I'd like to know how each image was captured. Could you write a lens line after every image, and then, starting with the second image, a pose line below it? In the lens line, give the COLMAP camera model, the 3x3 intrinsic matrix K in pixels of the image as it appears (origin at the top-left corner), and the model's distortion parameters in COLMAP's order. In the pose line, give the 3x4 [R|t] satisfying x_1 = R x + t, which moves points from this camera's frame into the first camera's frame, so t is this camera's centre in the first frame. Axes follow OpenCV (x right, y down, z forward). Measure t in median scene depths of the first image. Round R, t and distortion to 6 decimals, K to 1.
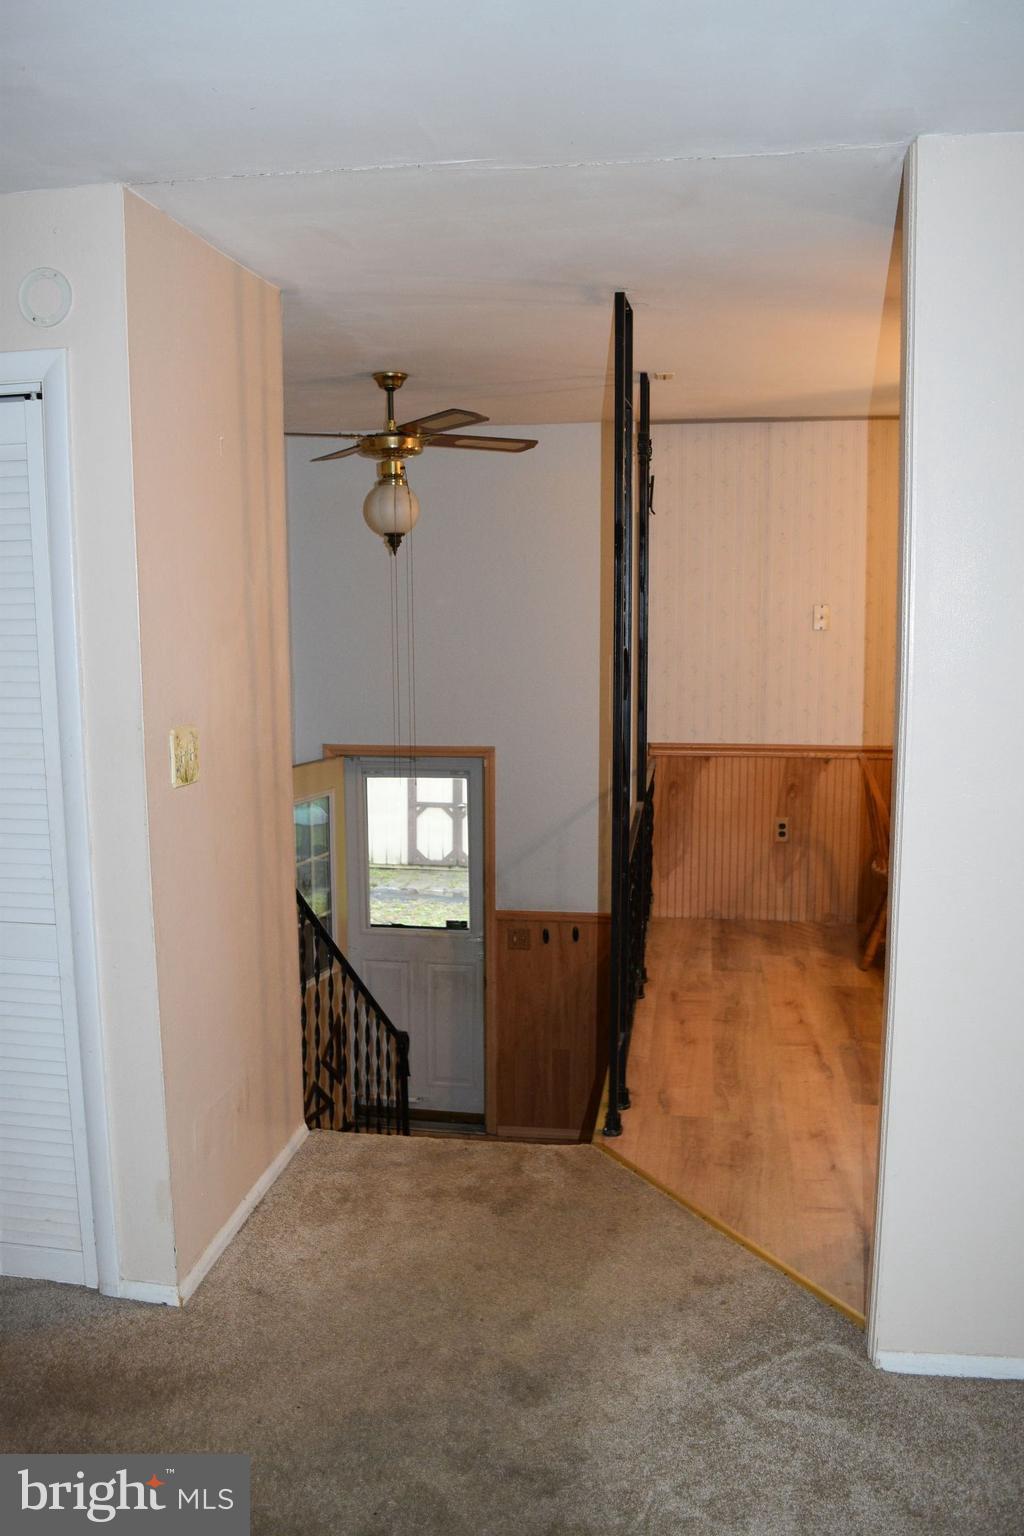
lens RADIAL K [[1210.2, 0, 511.3], [0, 1210.2, 770.7], [0, 0, 1]] dist [-0.097909, 0.022188]
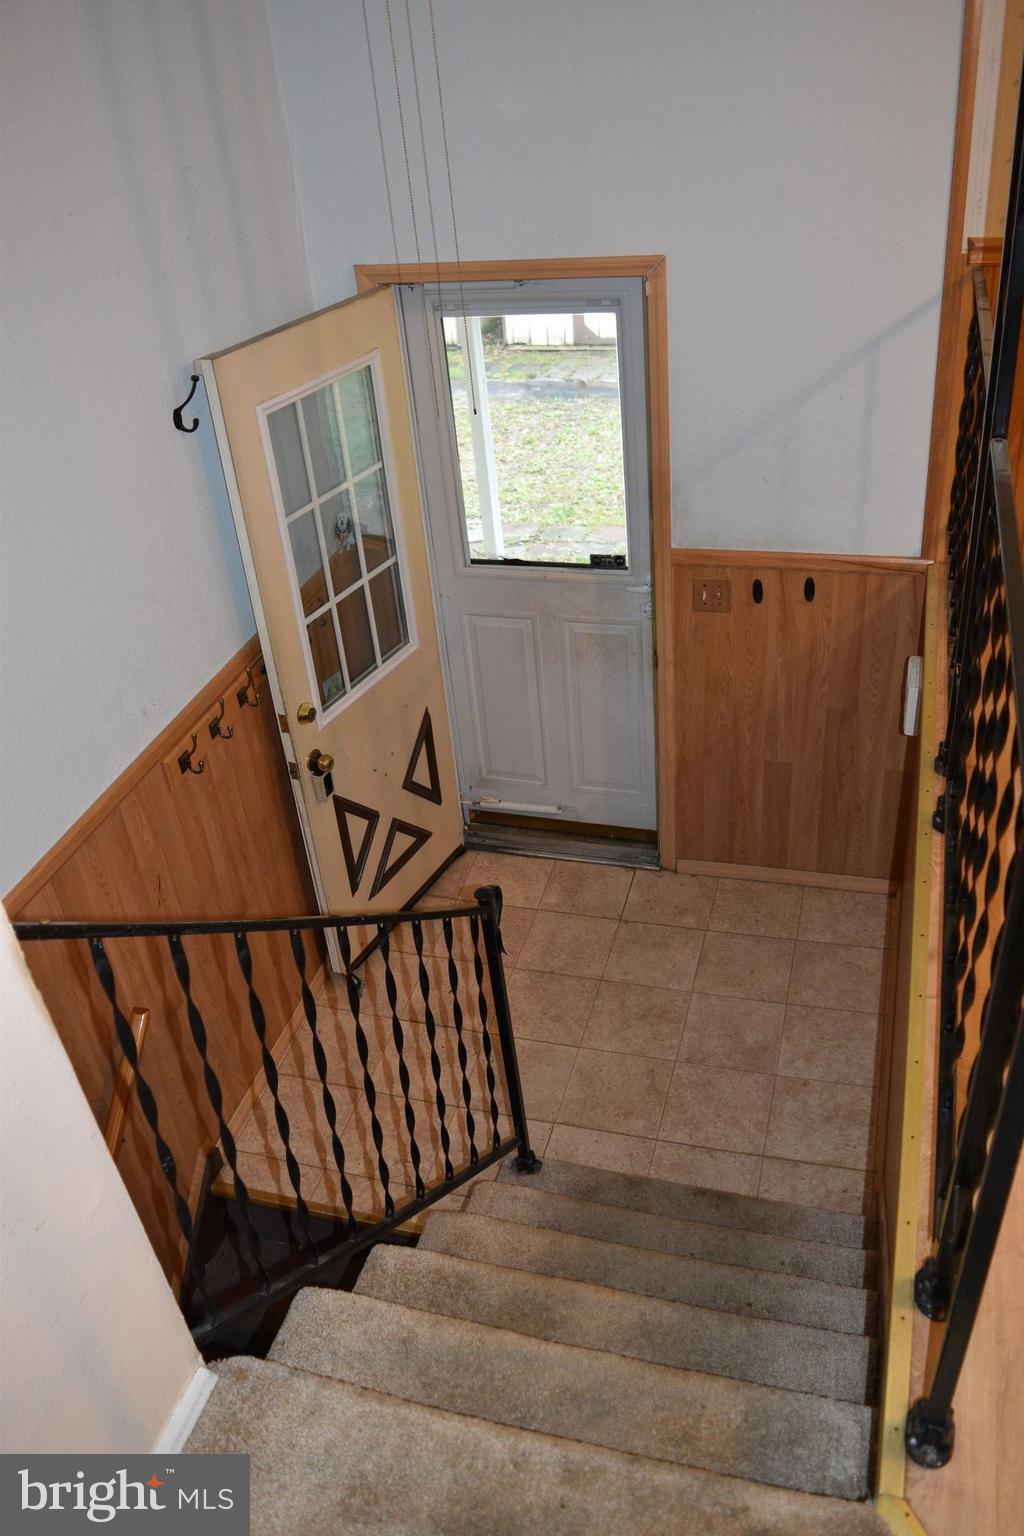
lens RADIAL K [[1210.2, 0, 507.4], [0, 1210.2, 761.3], [0, 0, 1]] dist [-0.097909, 0.022188]
pose [[0.987179, 0.007227, -0.159451, 0.002401], [0.062422, 0.901935, 0.427337, -0.045259], [0.146903, -0.431812, 0.889920, 0.420185]]
